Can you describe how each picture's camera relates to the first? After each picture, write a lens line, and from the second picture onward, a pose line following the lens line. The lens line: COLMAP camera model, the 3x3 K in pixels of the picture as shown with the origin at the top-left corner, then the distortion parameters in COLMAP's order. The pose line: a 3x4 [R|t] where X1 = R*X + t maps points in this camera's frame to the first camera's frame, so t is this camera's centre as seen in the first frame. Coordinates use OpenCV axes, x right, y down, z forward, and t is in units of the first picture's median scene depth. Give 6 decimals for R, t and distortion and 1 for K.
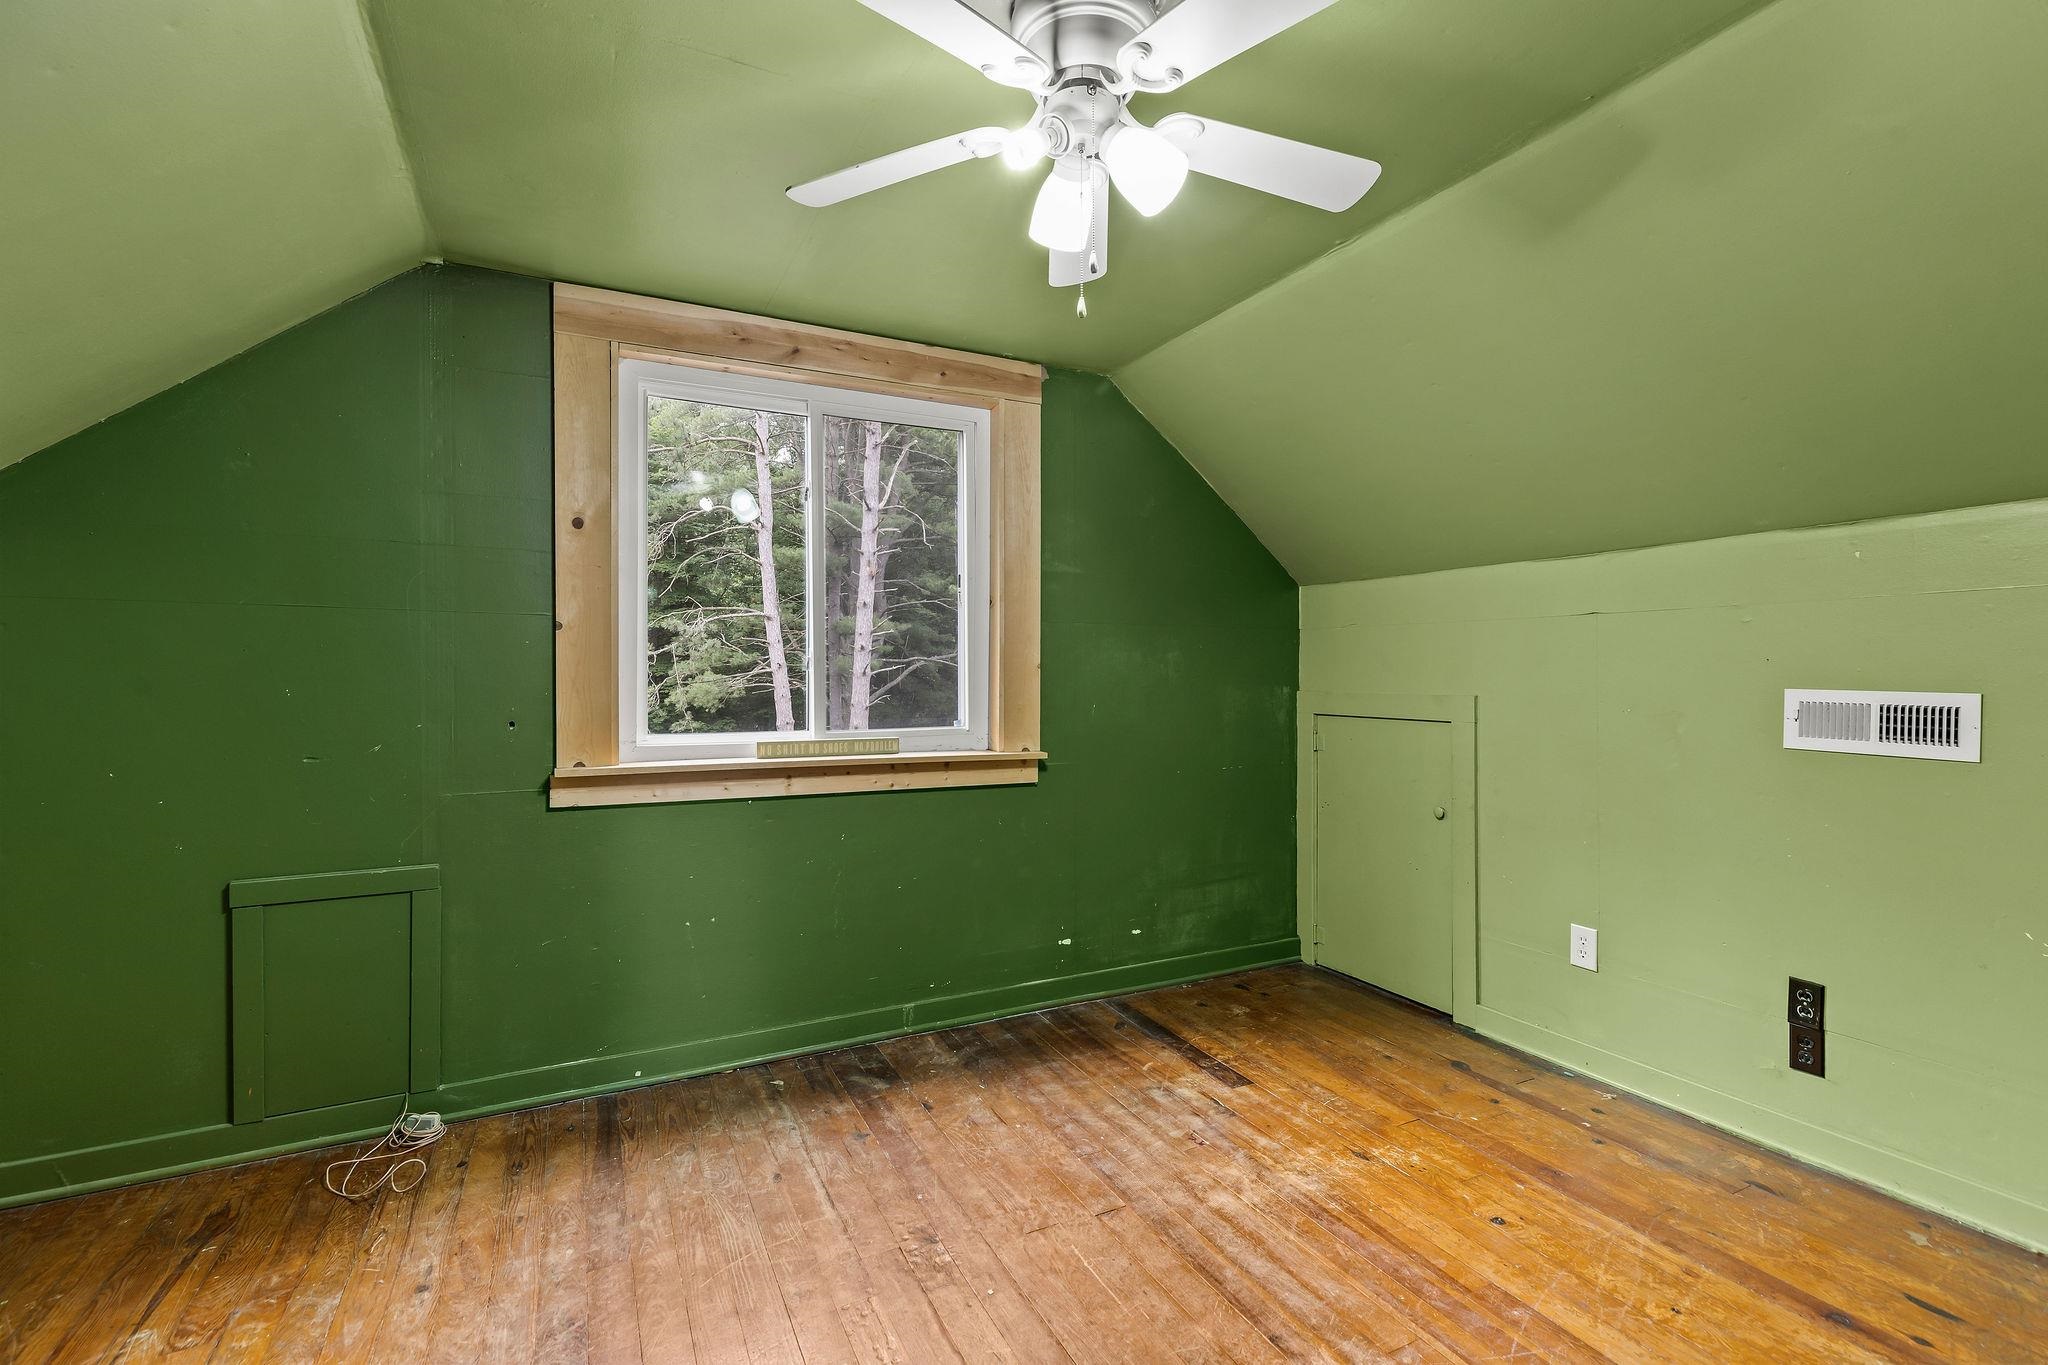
lens RADIAL K [[912.5, 0, 1028.2], [0, 912.5, 689.2], [0, 0, 1]] dist [0.001747, 0.000322]
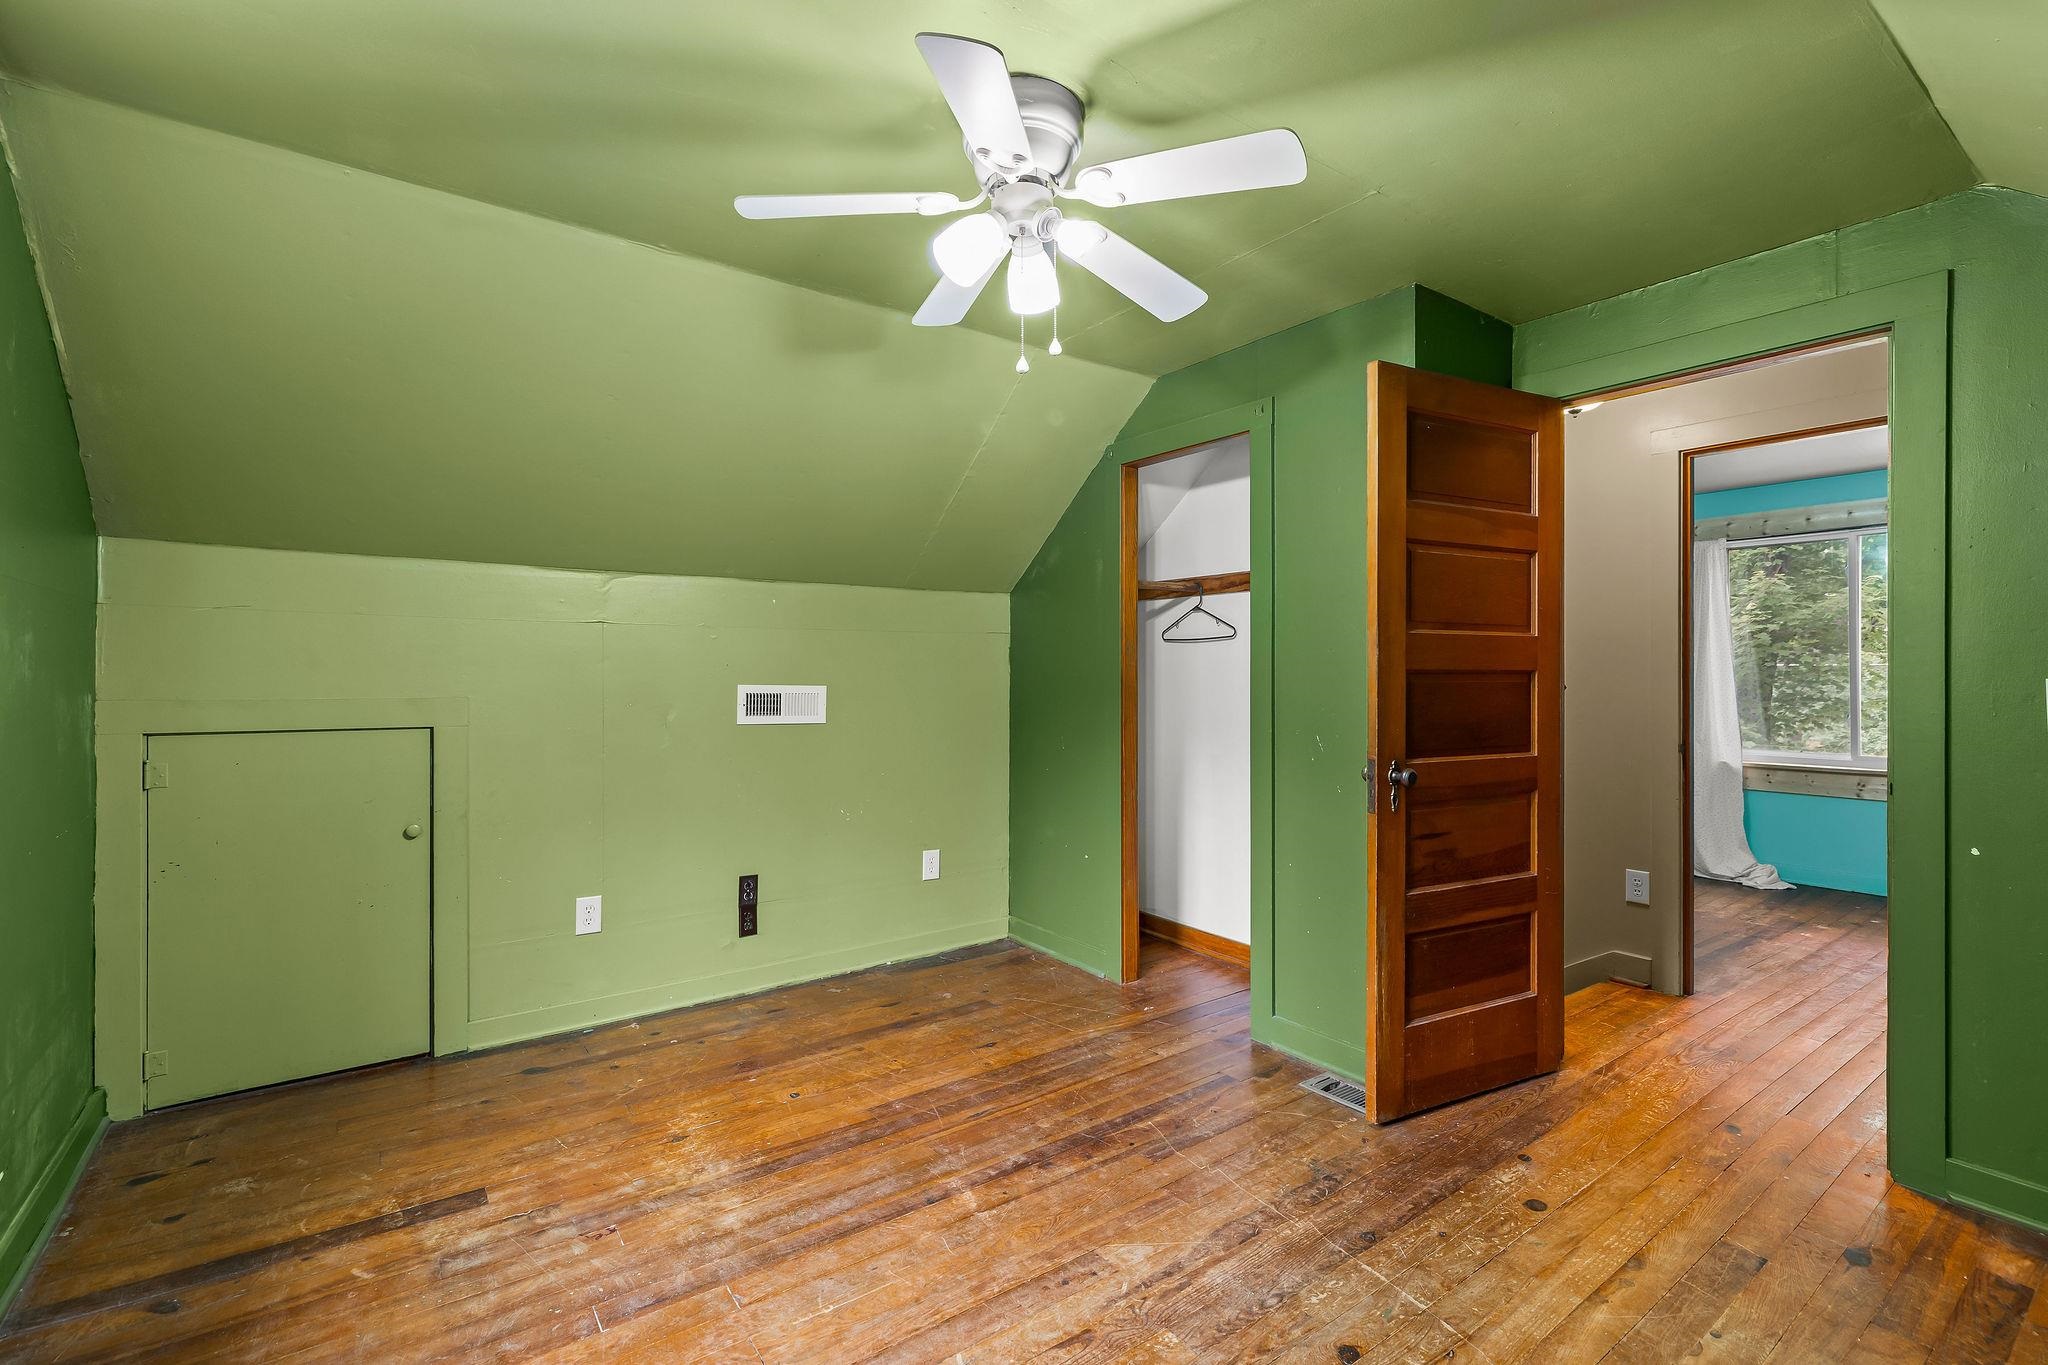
lens RADIAL K [[912.5, 0, 1028.2], [0, 912.5, 689.2], [0, 0, 1]] dist [0.001747, 0.000322]
pose [[-0.157231, -0.014184, 0.987460, -0.675809], [0.016441, 0.999721, 0.016978, -0.010155], [-0.987425, 0.018904, -0.156954, 0.720242]]
